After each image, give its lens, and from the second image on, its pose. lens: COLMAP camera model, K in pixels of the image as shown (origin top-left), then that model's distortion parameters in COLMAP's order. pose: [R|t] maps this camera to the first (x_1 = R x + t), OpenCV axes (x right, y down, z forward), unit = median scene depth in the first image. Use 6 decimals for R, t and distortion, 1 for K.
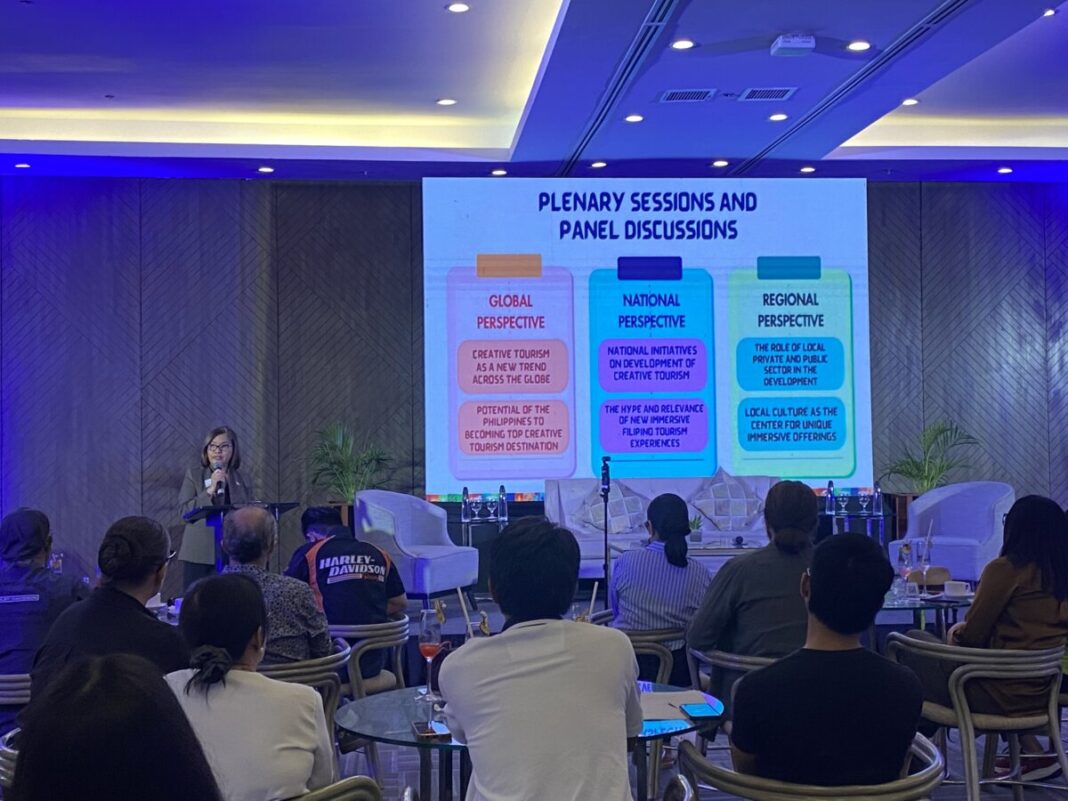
lens RADIAL K [[1536.4, 0, 555.9], [0, 1536.4, 381.8], [0, 0, 1]] dist [0.212128, -0.661101]
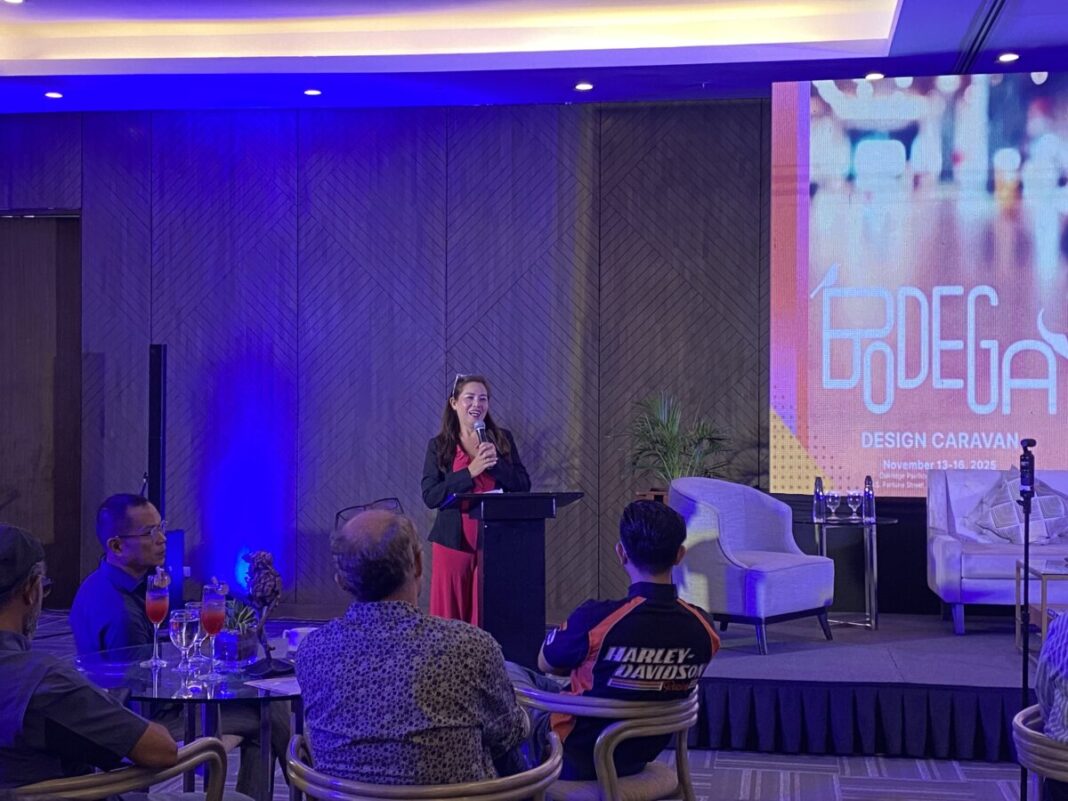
lens RADIAL K [[1507.8, 0, 534.0], [0, 1507.8, 400.5], [0, 0, 1]] dist [0.144170, -0.085975]
pose [[0.965889, 0.013357, -0.258611, -0.000689], [-0.007133, 0.999662, 0.024989, 0.010985], [0.258858, -0.022292, 0.965658, 0.207018]]
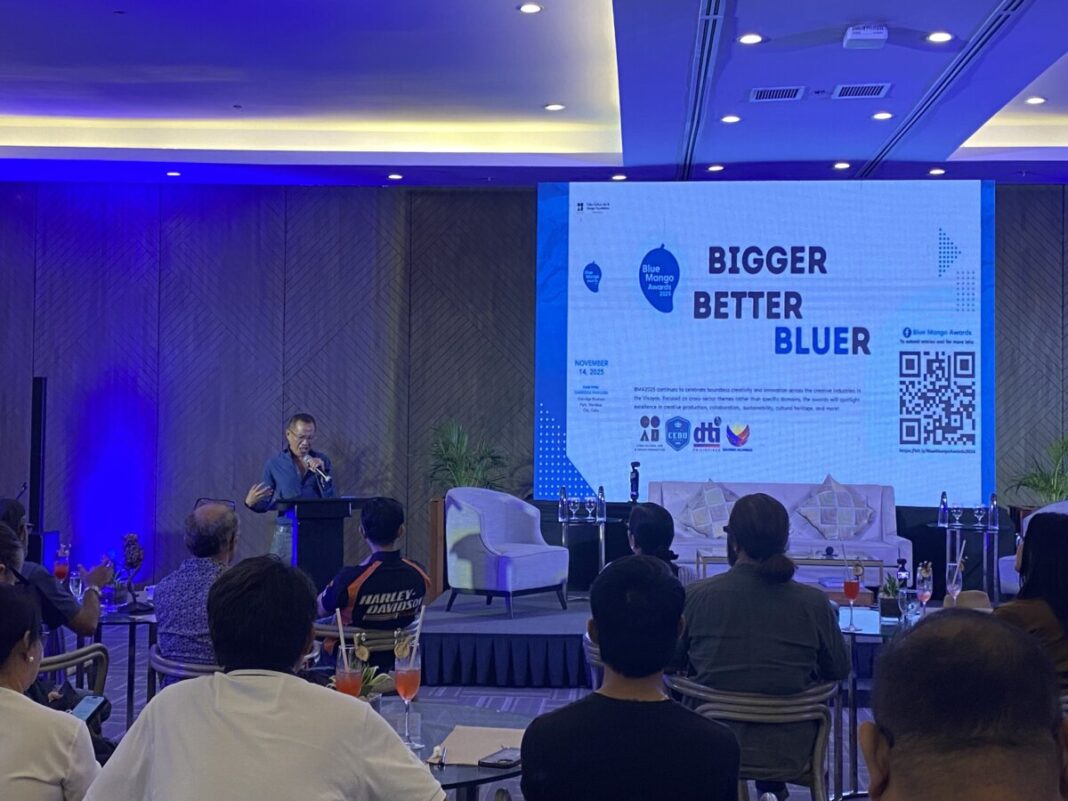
lens RADIAL K [[1443.6, 0, 536.5], [0, 1443.6, 385.4], [0, 0, 1]] dist [0.197189, -0.620836]
pose [[0.986533, 0.017944, -0.162578, 0.068440], [-0.017647, 0.999839, 0.003269, -0.001107], [0.162611, -0.000356, 0.986690, 0.052086]]
